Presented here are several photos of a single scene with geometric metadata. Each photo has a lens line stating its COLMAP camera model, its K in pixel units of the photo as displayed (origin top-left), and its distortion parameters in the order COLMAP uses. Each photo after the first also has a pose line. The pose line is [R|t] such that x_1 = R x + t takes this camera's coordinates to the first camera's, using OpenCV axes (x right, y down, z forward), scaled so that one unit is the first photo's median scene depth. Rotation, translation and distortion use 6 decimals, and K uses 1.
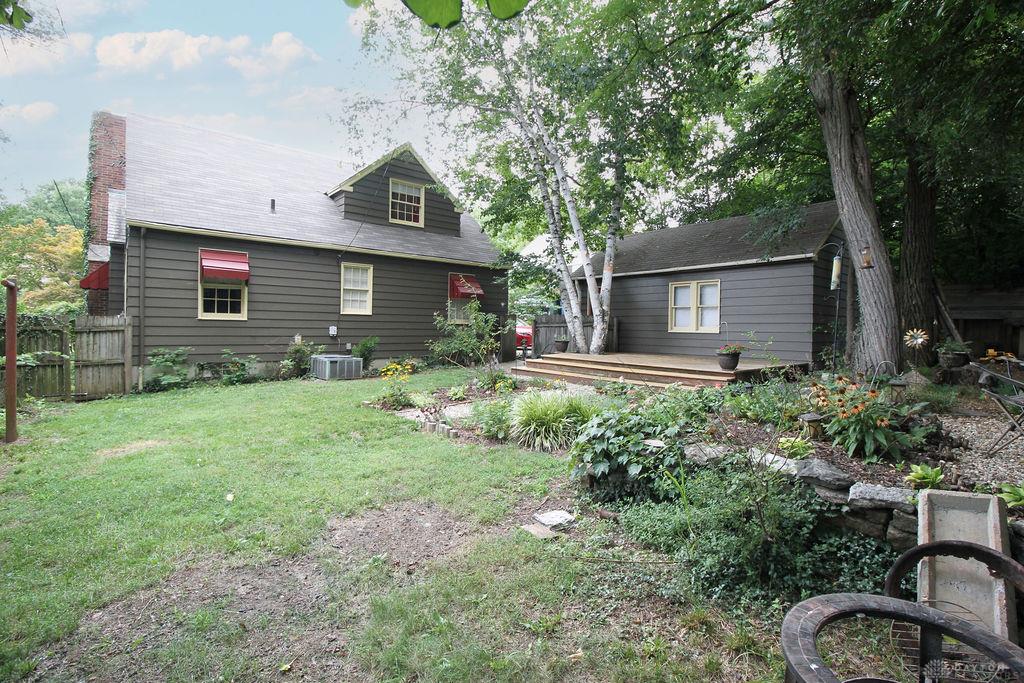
lens RADIAL K [[480.2, 0, 517.2], [0, 480.2, 344.2], [0, 0, 1]] dist [-0.007977, -0.003963]
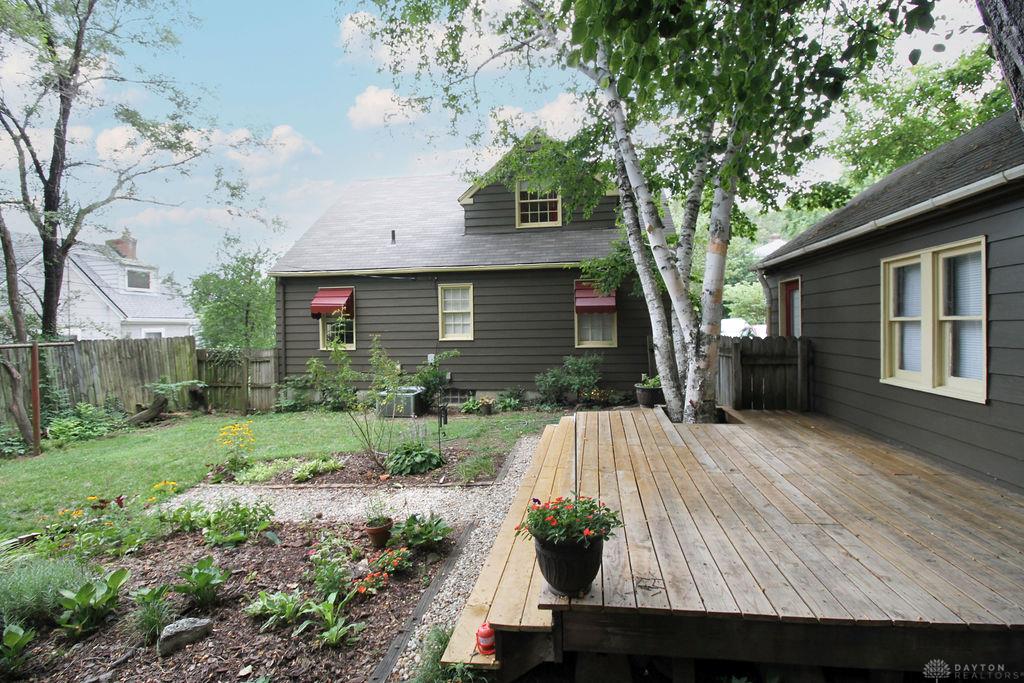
lens RADIAL K [[480.2, 0, 511.5], [0, 480.2, 333.3], [0, 0, 1]] dist [-0.007977, -0.003963]
pose [[0.654084, -0.013881, -0.756294, 0.407396], [-0.001409, 0.999808, -0.019570, -0.057826], [0.756420, 0.013866, 0.653939, 0.490928]]
